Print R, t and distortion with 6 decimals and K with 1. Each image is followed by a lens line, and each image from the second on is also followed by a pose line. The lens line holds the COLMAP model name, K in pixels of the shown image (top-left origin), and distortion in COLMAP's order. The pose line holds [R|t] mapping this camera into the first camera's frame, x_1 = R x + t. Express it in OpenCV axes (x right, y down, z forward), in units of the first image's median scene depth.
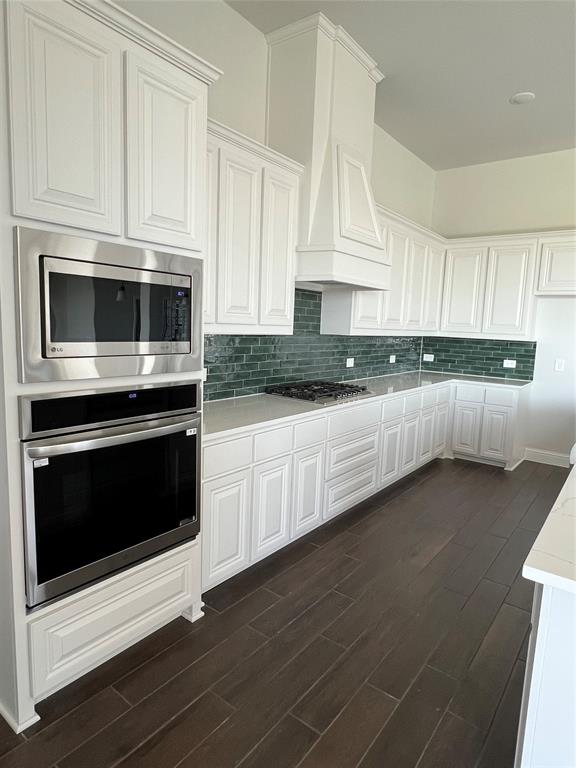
lens RADIAL K [[457.0, 0, 288.5], [0, 457.0, 383.6], [0, 0, 1]] dist [0.001292, 0.000004]
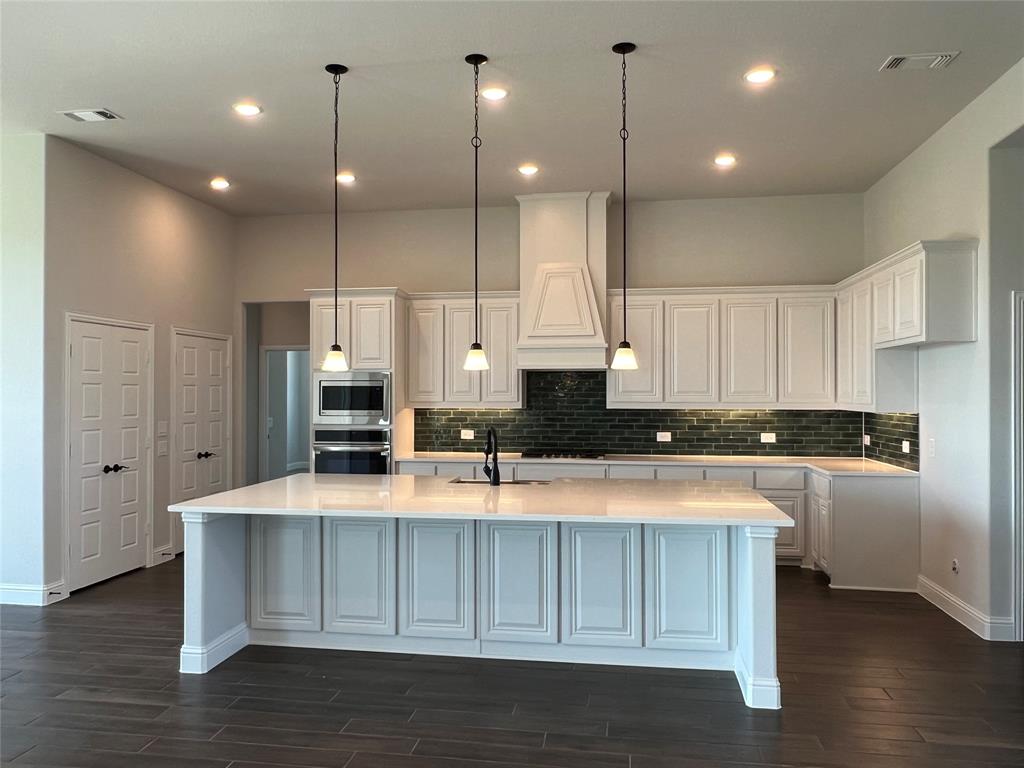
lens RADIAL K [[759.6, 0, 510.0], [0, 759.6, 390.3], [0, 0, 1]] dist [-0.019686, -0.006221]
pose [[0.483683, -0.045805, -0.874044, 3.142096], [-0.095464, 0.989911, -0.104705, 0.129562], [0.870021, 0.134084, 0.474431, -0.187964]]
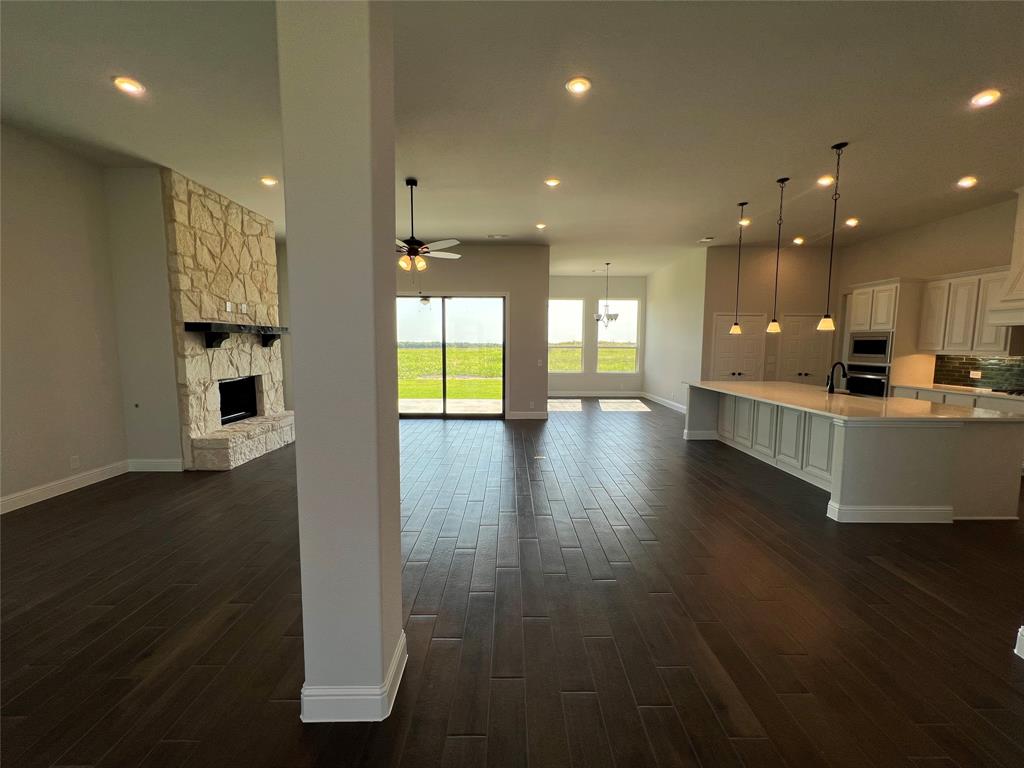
lens RADIAL K [[410.4, 0, 511.0], [0, 410.4, 383.7], [0, 0, 1]] dist [-0.004252, 0.001060]
pose [[-0.789978, 0.012022, -0.613017, 4.022079], [-0.121071, 0.977063, 0.175182, -0.083053], [0.601063, 0.212609, -0.770403, 1.801255]]
